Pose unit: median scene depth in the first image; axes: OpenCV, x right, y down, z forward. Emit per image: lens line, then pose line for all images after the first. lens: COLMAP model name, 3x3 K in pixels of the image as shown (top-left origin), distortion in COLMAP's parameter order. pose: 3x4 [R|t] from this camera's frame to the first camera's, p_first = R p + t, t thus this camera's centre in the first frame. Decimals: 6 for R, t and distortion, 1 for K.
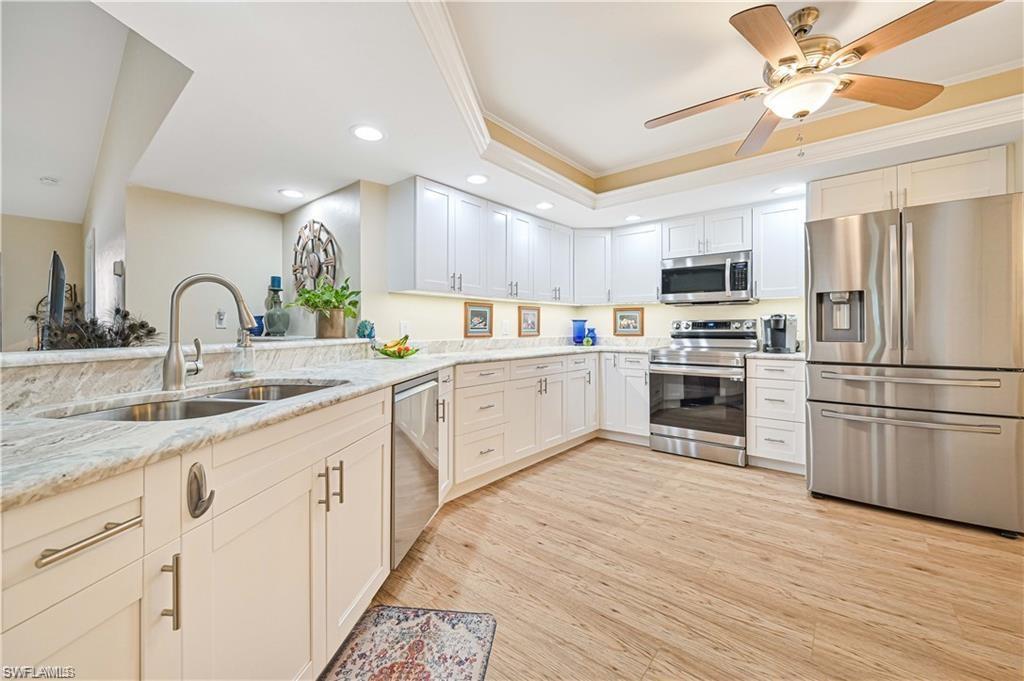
lens RADIAL K [[405.4, 0, 518.8], [0, 405.4, 328.3], [0, 0, 1]] dist [0.000300, 0.000138]
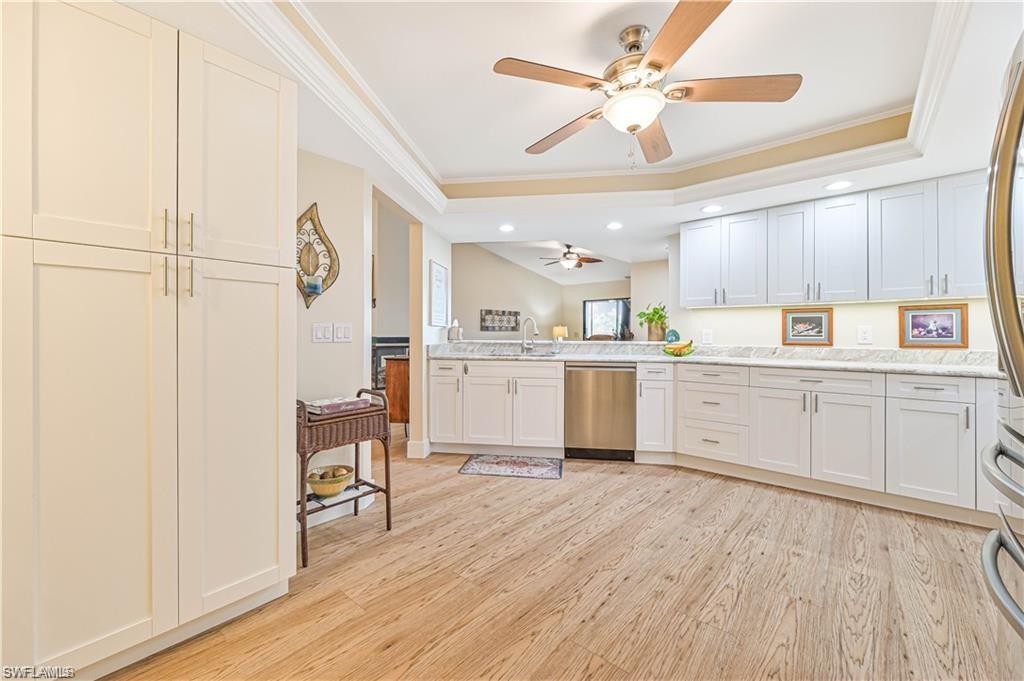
lens RADIAL K [[405.4, 0, 518.7], [0, 405.4, 333.5], [0, 0, 1]] dist [0.000300, 0.000138]
pose [[-0.005640, 0.000771, -0.999984, 1.097850], [-0.003437, 0.999994, 0.000791, -0.004804], [0.999978, 0.003441, -0.005637, 0.454149]]
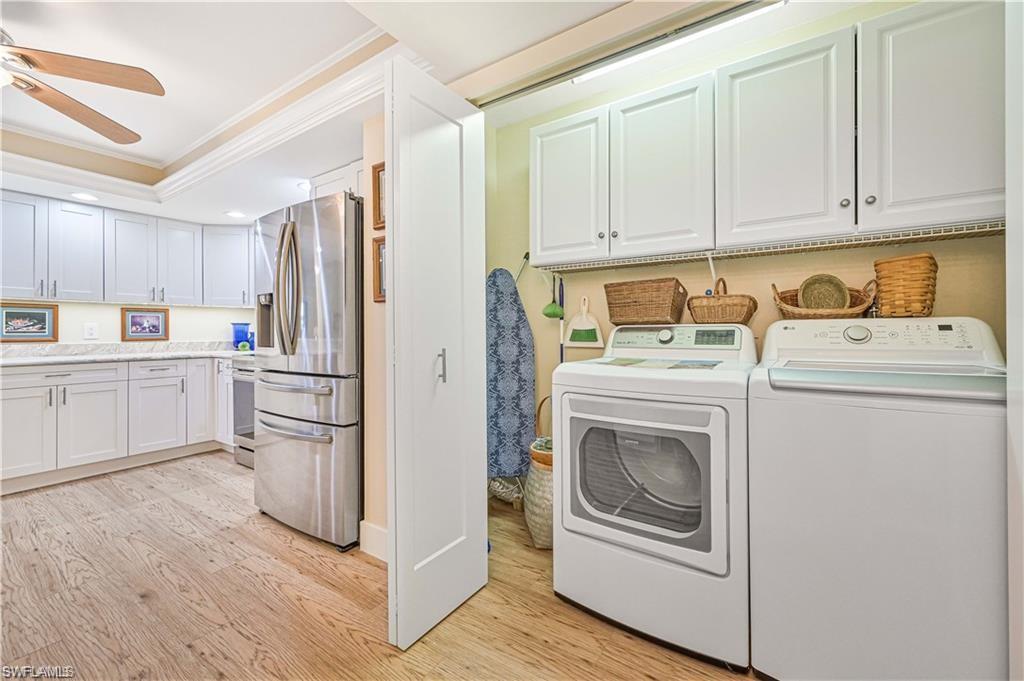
lens RADIAL K [[405.4, 0, 510.6], [0, 405.4, 330.8], [0, 0, 1]] dist [0.000300, 0.000138]
pose [[0.994364, 0.001551, 0.106006, 1.138938], [-0.001289, 0.999996, -0.002546, -0.002641], [-0.106009, 0.002395, 0.994362, 0.001145]]
